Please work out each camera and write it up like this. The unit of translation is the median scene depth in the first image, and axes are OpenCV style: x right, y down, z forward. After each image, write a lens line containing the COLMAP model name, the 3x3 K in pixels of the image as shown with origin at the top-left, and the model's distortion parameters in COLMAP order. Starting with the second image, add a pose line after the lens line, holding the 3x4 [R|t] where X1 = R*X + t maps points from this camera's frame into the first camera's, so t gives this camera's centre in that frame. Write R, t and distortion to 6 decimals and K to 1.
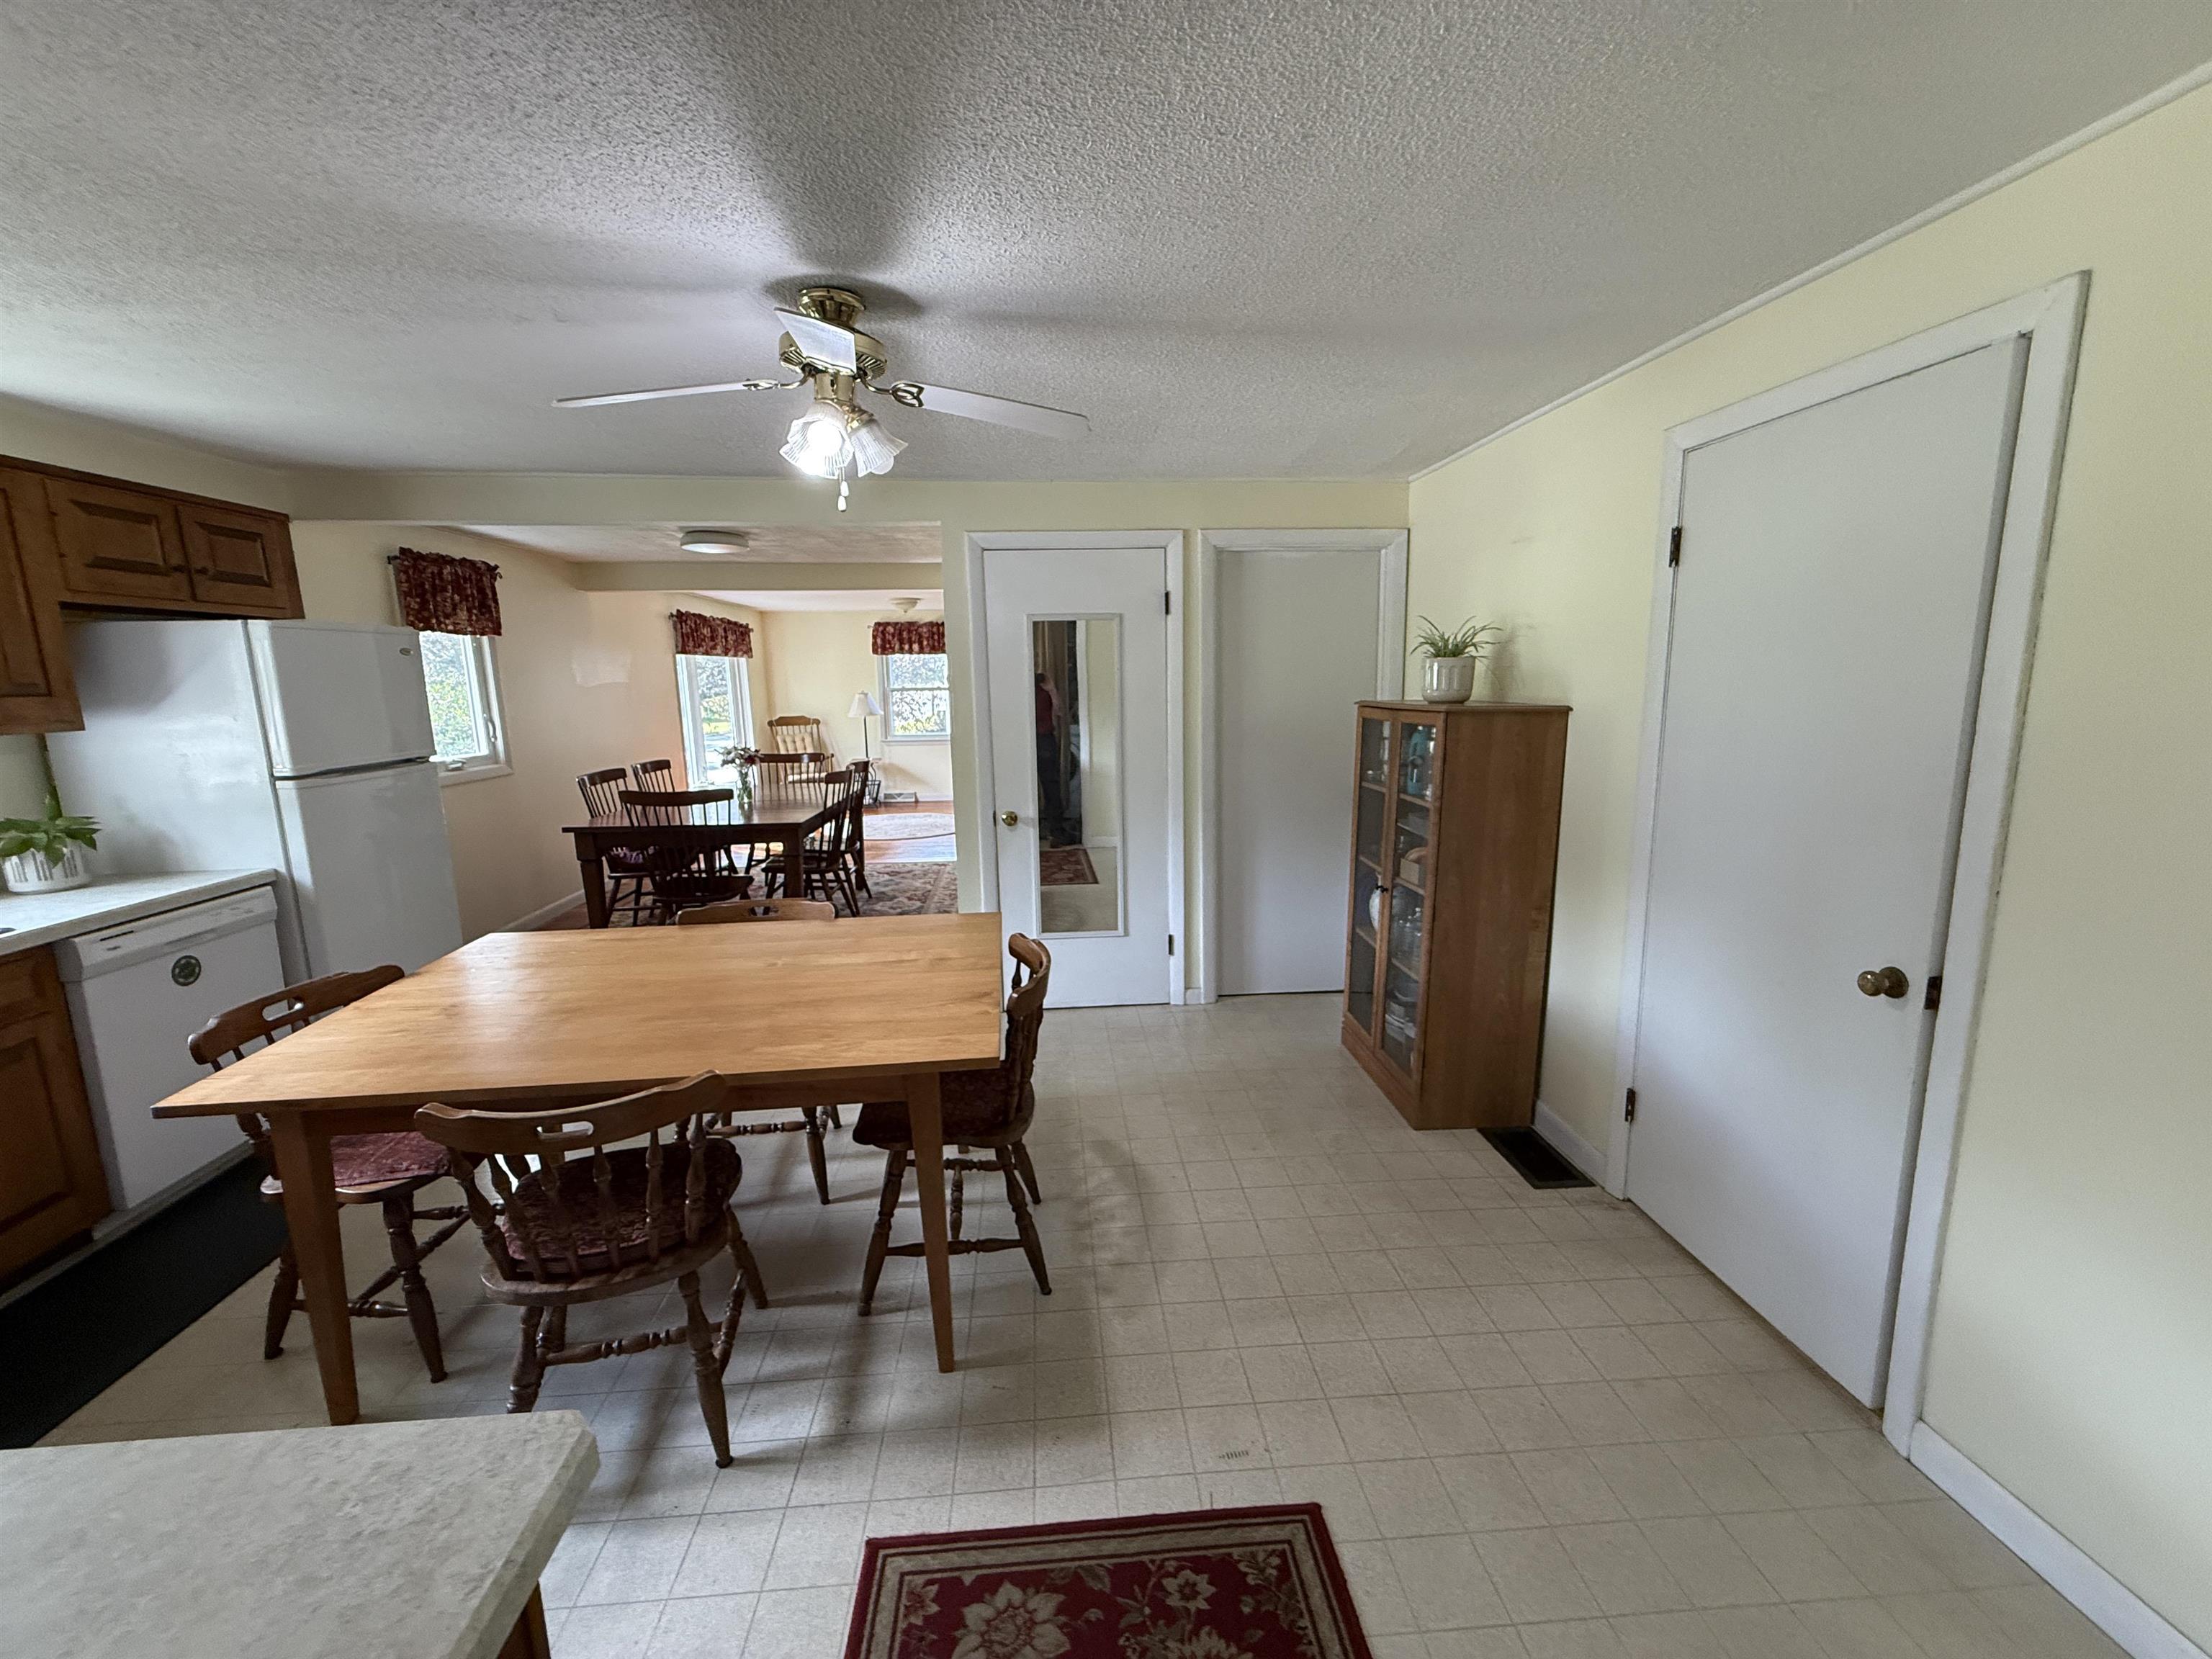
lens RADIAL K [[878.9, 0, 1093.6], [0, 878.9, 831.0], [0, 0, 1]] dist [-0.003879, 0.000920]
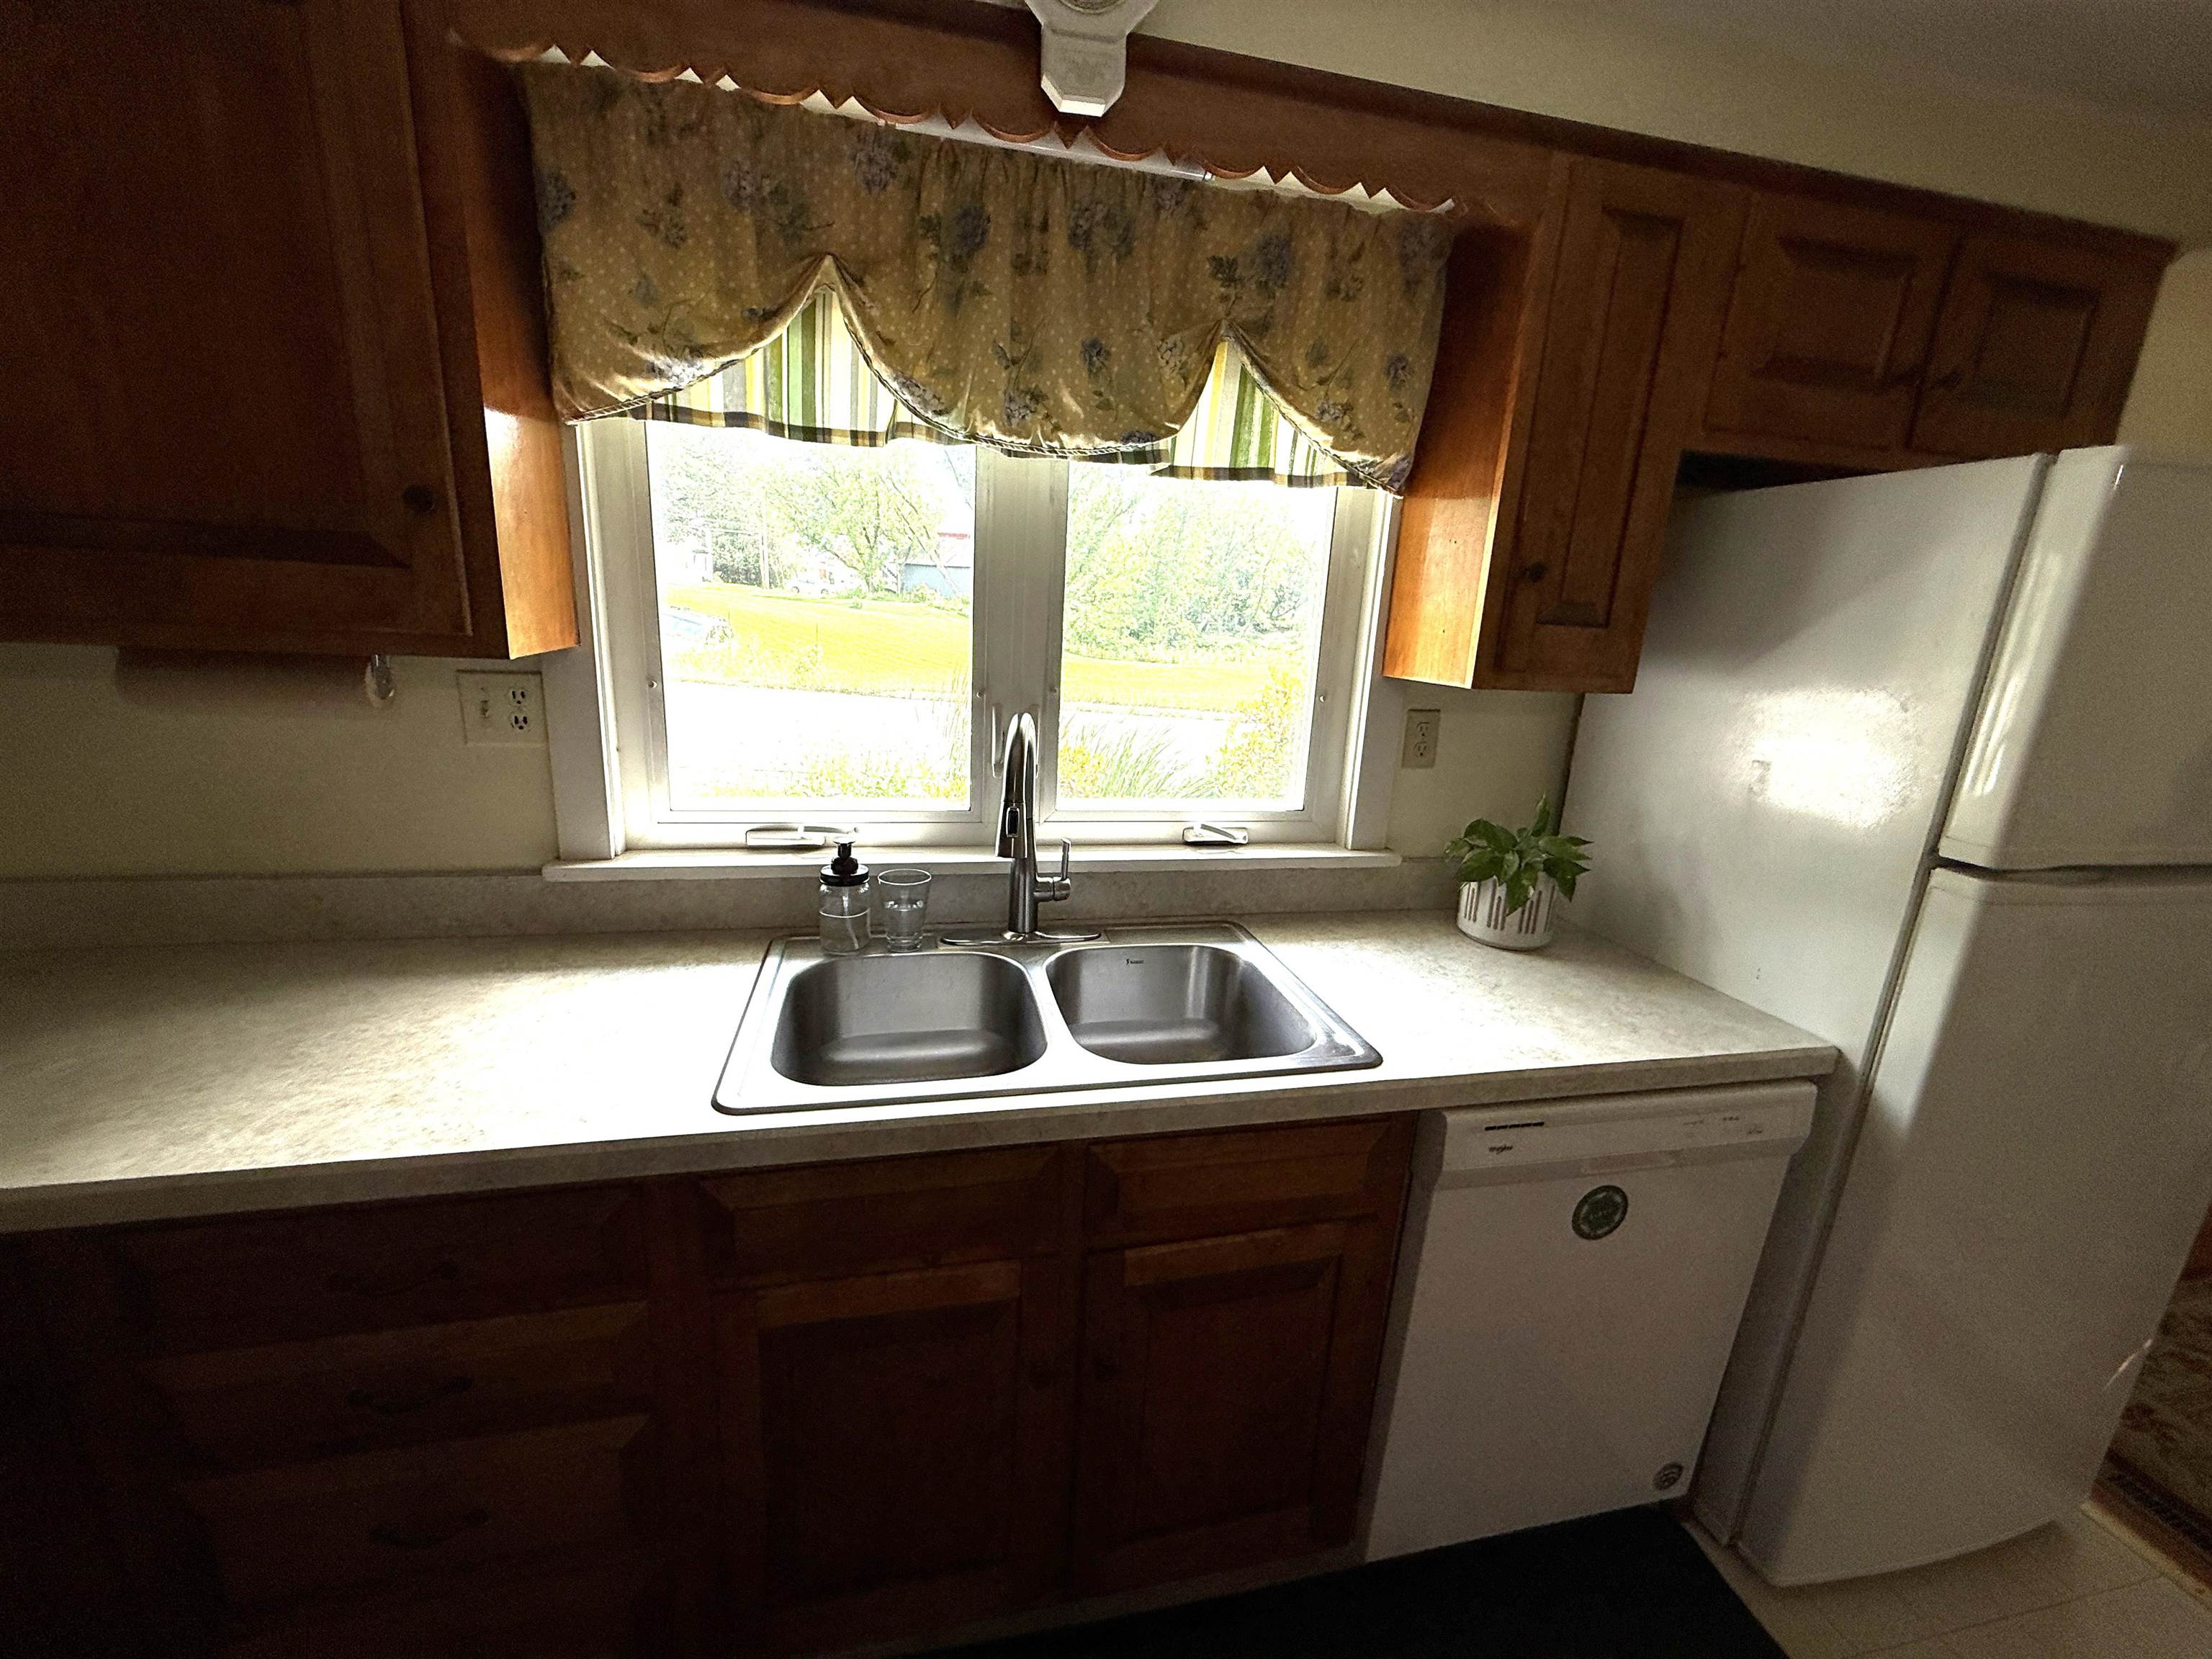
lens RADIAL K [[878.9, 0, 1098.7], [0, 878.9, 829.8], [0, 0, 1]] dist [-0.003879, 0.000920]
pose [[0.147858, 0.264398, -0.953012, -0.360865], [-0.226721, 0.947004, 0.227556, -0.046126], [0.962671, 0.182422, 0.199966, 0.321785]]
